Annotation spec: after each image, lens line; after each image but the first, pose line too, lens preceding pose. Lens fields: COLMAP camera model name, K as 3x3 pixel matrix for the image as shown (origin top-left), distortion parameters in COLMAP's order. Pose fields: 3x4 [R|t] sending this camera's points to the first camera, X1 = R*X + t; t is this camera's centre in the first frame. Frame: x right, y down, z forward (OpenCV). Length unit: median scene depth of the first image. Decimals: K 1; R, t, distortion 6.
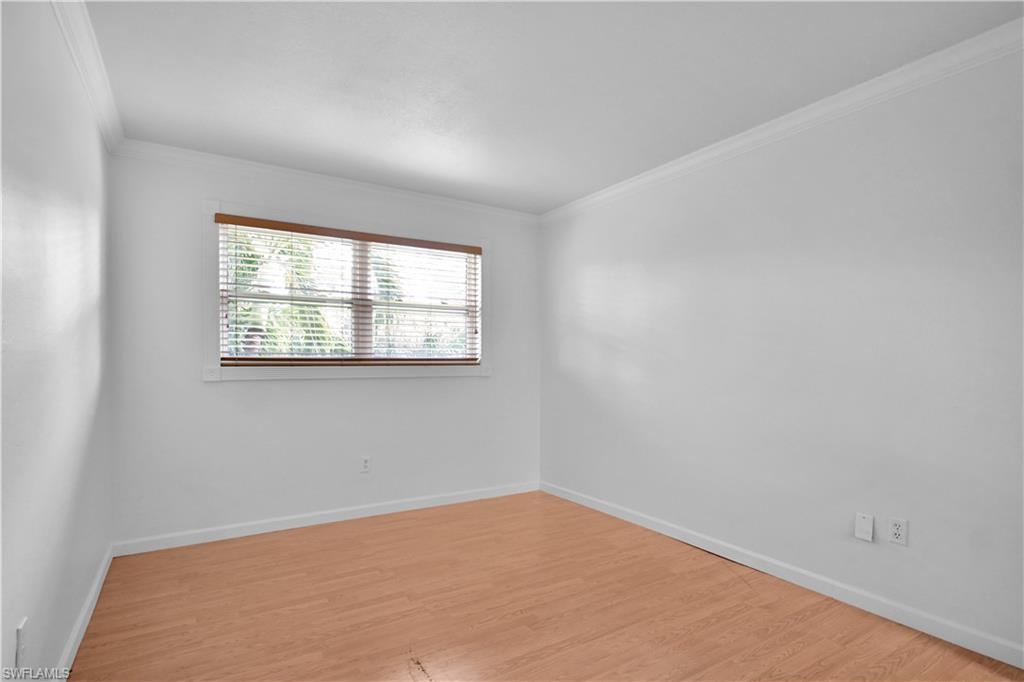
lens RADIAL K [[513.3, 0, 507.4], [0, 513.3, 357.0], [0, 0, 1]] dist [0.000244, 0.000749]
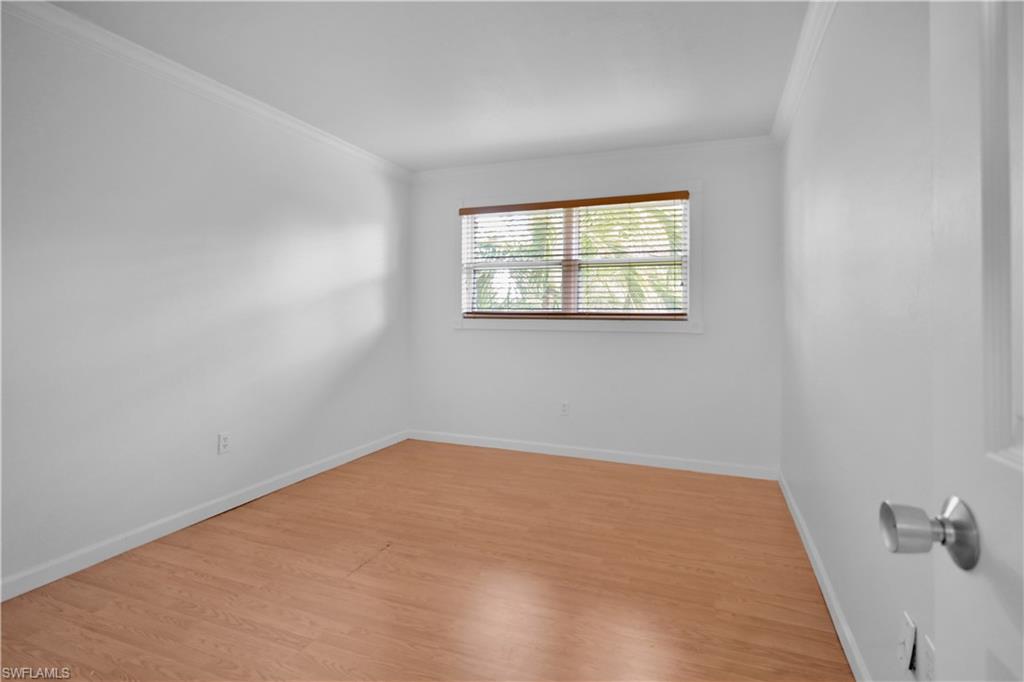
lens RADIAL K [[518.2, 0, 510.4], [0, 518.2, 304.0], [0, 0, 1]] dist [-0.000061, 0.000213]
pose [[0.597873, -0.010908, -0.801517, 0.640308], [-0.000768, 0.999899, -0.014180, -0.000926], [0.801591, 0.009094, 0.597804, 0.268626]]
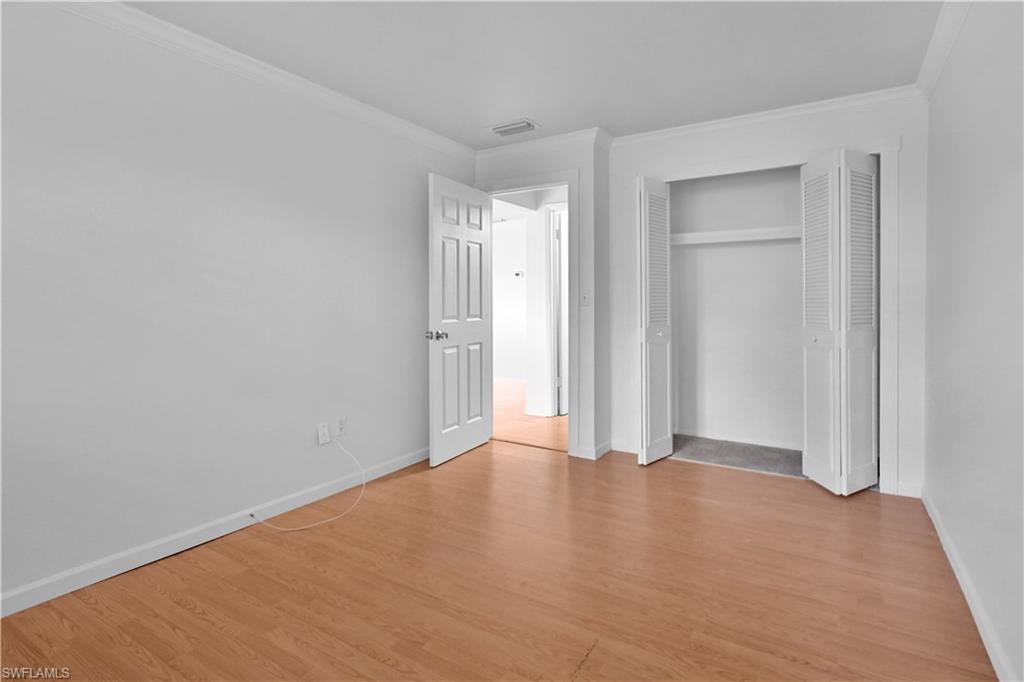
lens RADIAL K [[527.5, 0, 508.5], [0, 527.5, 296.2], [0, 0, 1]] dist [-0.001597, 0.000515]
pose [[-0.425612, 0.004729, 0.904894, -0.513408], [-0.000186, 0.999986, -0.005314, -0.005824], [-0.904906, -0.002430, -0.425605, 0.833912]]
